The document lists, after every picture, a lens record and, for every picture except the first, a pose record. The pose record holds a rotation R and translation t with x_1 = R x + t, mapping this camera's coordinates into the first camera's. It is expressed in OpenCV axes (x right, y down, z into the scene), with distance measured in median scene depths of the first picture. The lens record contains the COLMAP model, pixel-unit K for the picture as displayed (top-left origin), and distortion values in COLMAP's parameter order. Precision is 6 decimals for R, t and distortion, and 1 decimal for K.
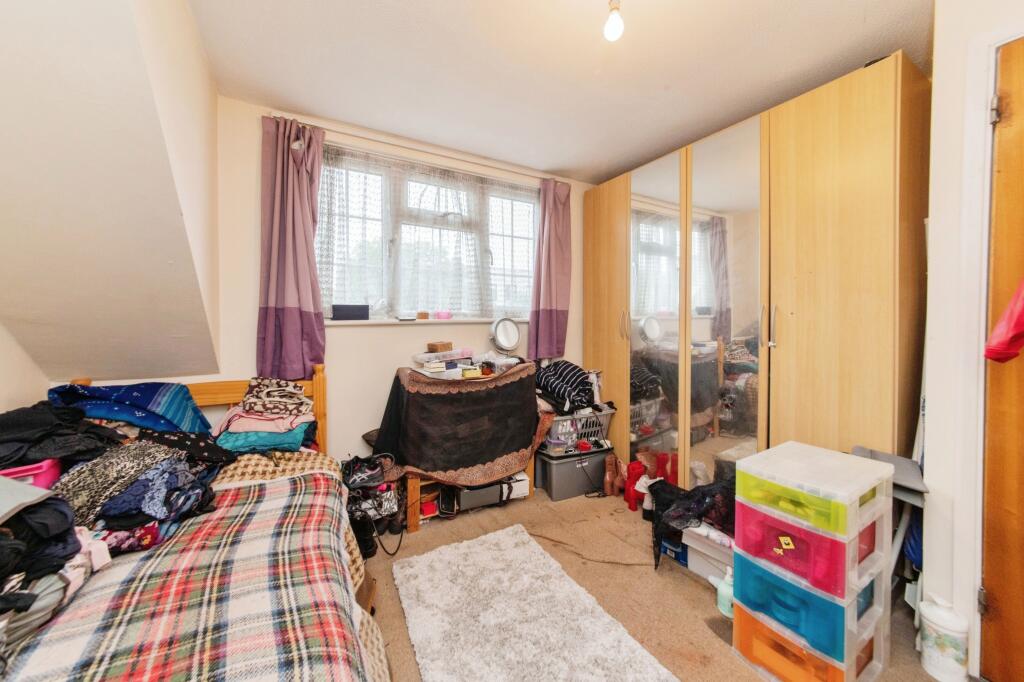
lens RADIAL K [[377.7, 0, 512.0], [0, 377.7, 341.0], [0, 0, 1]] dist [0.000057, -0.000035]
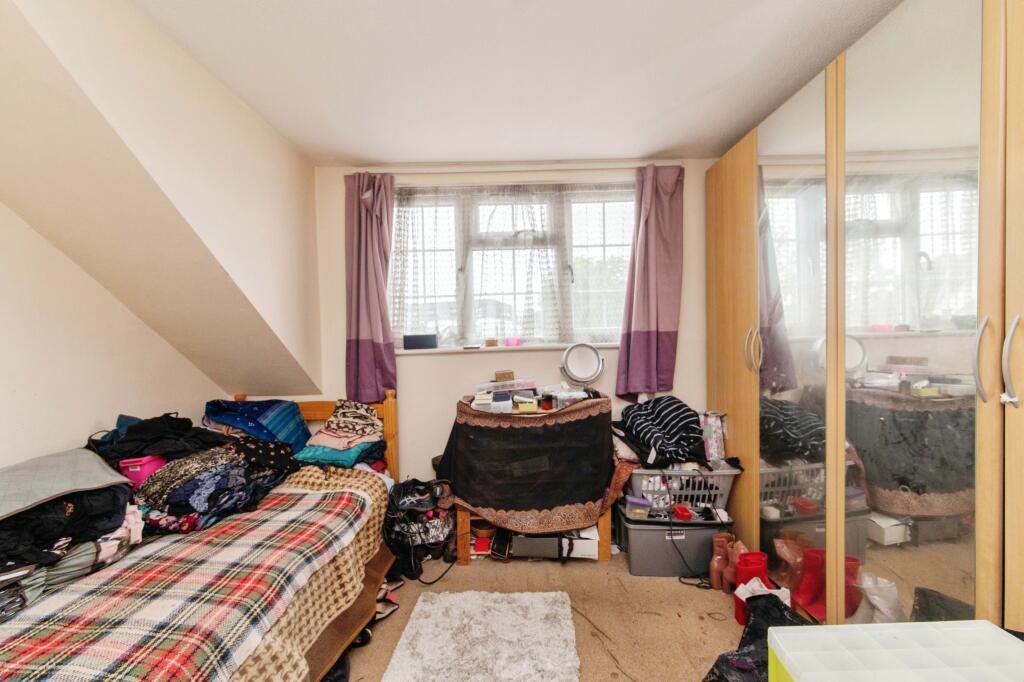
lens RADIAL K [[375.8, 0, 512.2], [0, 375.8, 361.2], [0, 0, 1]] dist [0.000424, 0.000036]
pose [[0.861453, 0.012552, -0.507682, 0.319258], [-0.007244, 0.999897, 0.012430, -0.034929], [0.507786, -0.007031, 0.861455, 0.215943]]
